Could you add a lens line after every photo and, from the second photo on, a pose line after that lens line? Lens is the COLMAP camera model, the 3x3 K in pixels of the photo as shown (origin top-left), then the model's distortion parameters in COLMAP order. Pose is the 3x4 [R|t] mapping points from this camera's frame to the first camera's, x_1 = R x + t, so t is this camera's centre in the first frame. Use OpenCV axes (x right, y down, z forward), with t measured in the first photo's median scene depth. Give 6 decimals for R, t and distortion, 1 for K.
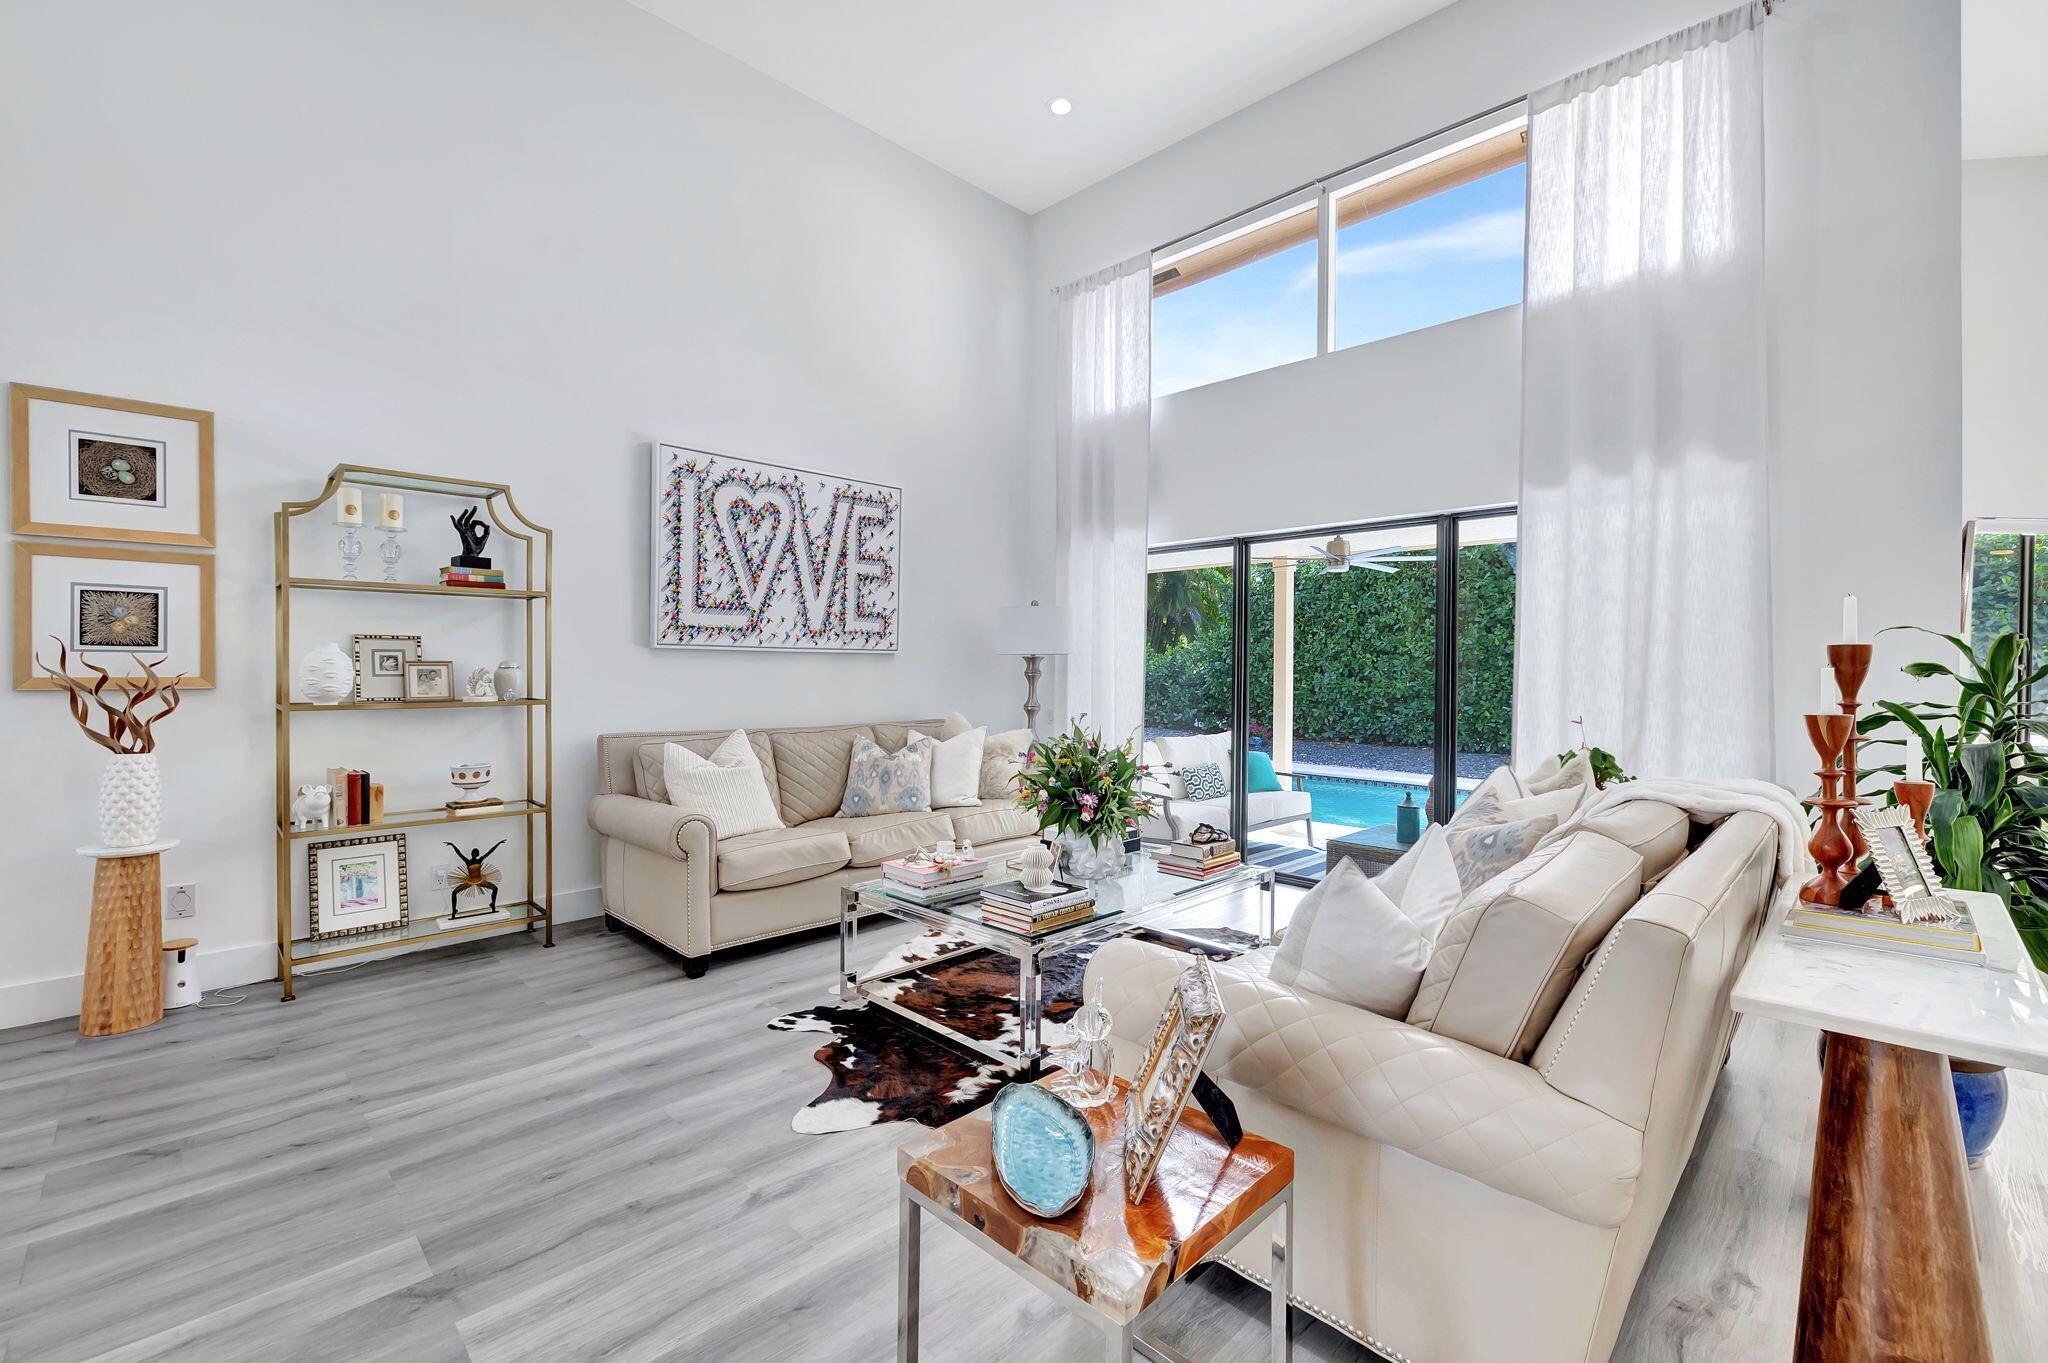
lens RADIAL K [[865.4, 0, 1015.9], [0, 865.4, 675.5], [0, 0, 1]] dist [-0.001182, -0.000259]
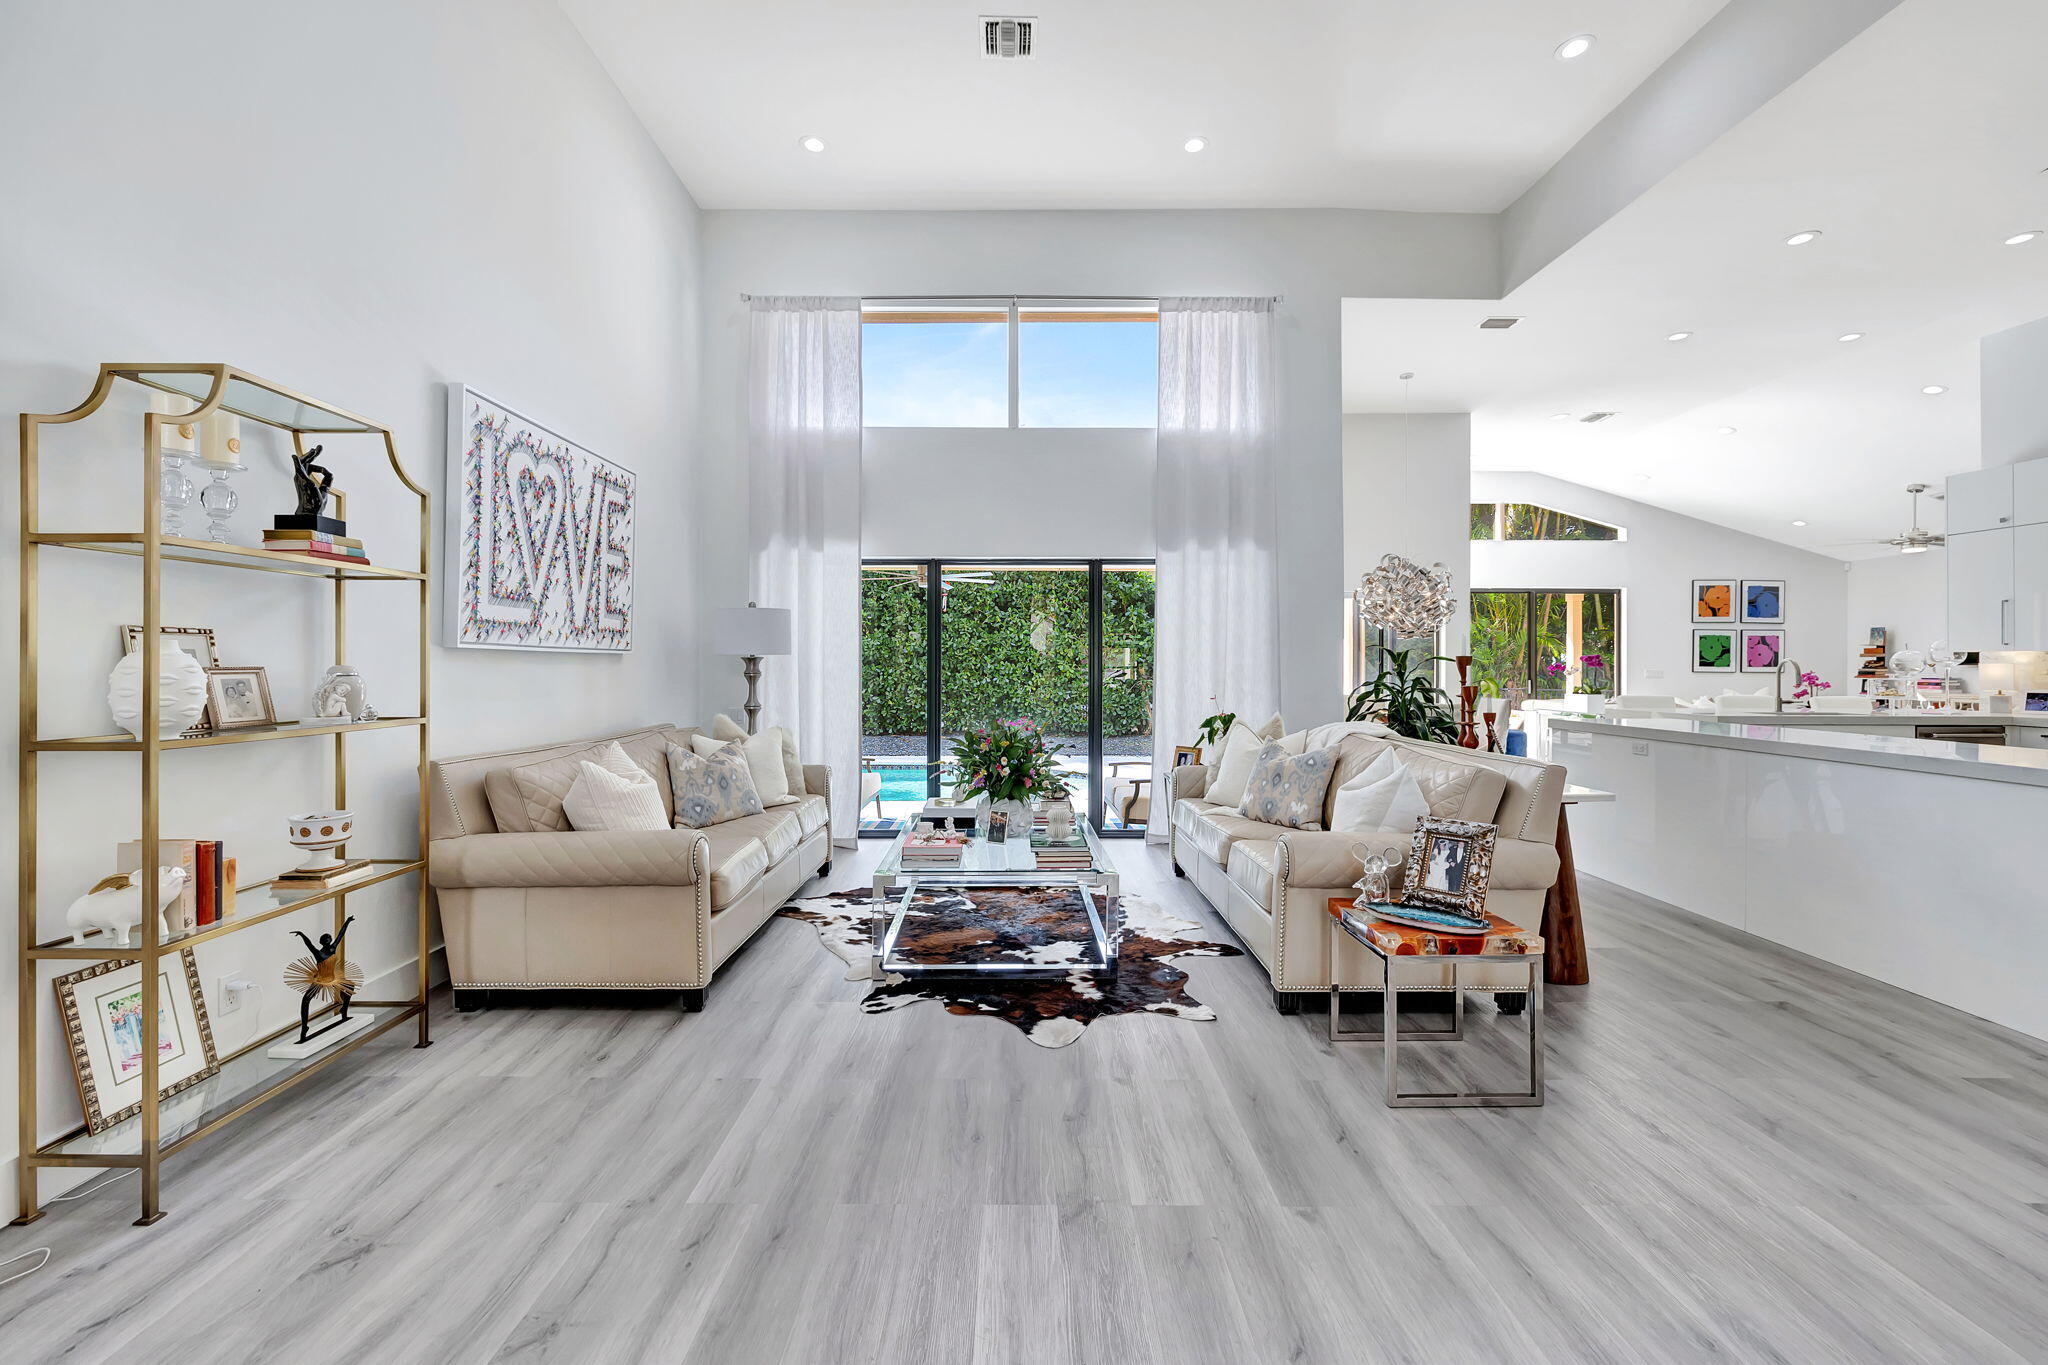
lens RADIAL K [[849.8, 0, 1027.6], [0, 849.8, 666.2], [0, 0, 1]] dist [-0.001540, -0.000200]
pose [[0.699931, -0.007196, 0.714174, -0.604672], [0.011788, 0.999929, -0.001477, -0.007717], [-0.714113, 0.009453, 0.699966, 0.093535]]
